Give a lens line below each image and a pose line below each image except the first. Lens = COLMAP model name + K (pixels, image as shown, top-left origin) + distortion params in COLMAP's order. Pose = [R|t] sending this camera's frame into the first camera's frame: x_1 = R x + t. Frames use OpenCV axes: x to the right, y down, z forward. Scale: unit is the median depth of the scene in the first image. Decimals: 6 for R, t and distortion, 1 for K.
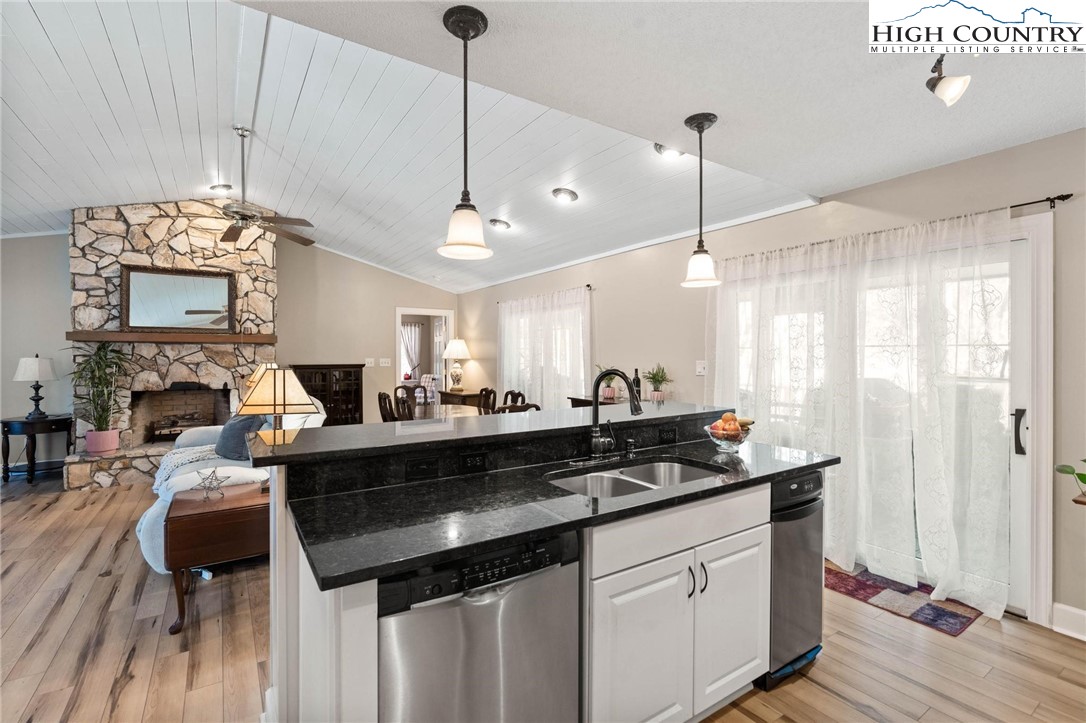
lens RADIAL K [[489.5, 0, 539.1], [0, 489.5, 357.5], [0, 0, 1]] dist [-0.010553, 0.003426]
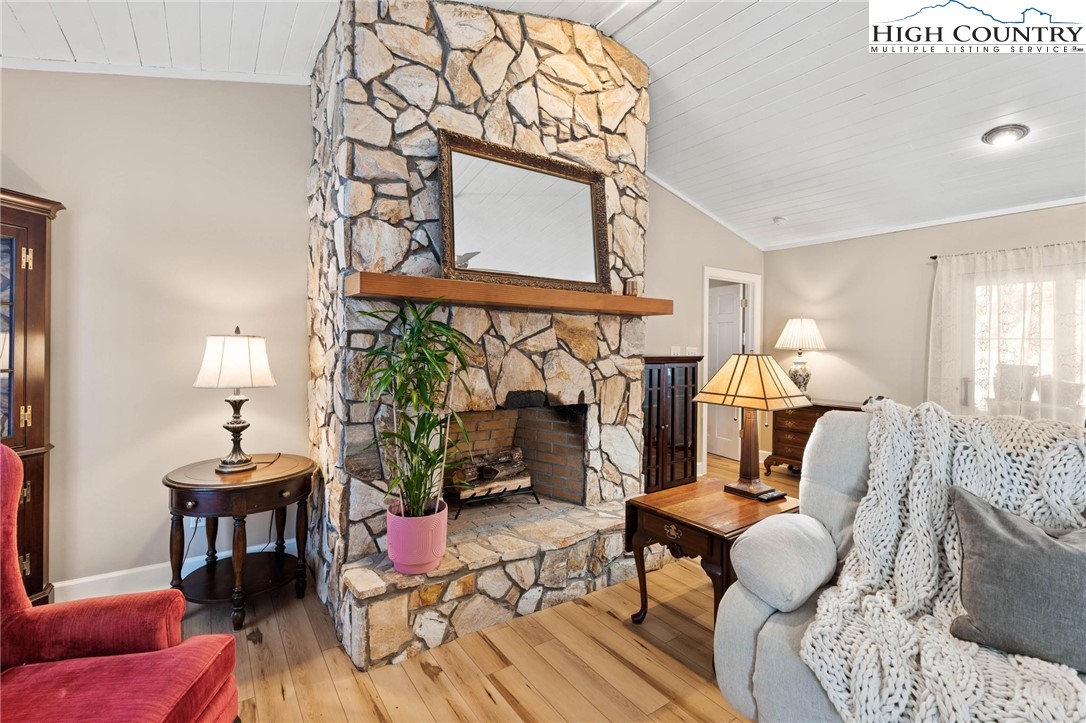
lens RADIAL K [[489.5, 0, 534.6], [0, 489.5, 345.2], [0, 0, 1]] dist [-0.010553, 0.003426]
pose [[0.999624, 0.014668, 0.023154, -0.736439], [-0.014598, 0.999888, -0.003199, 0.006335], [-0.023198, 0.002860, 0.999727, 0.520001]]
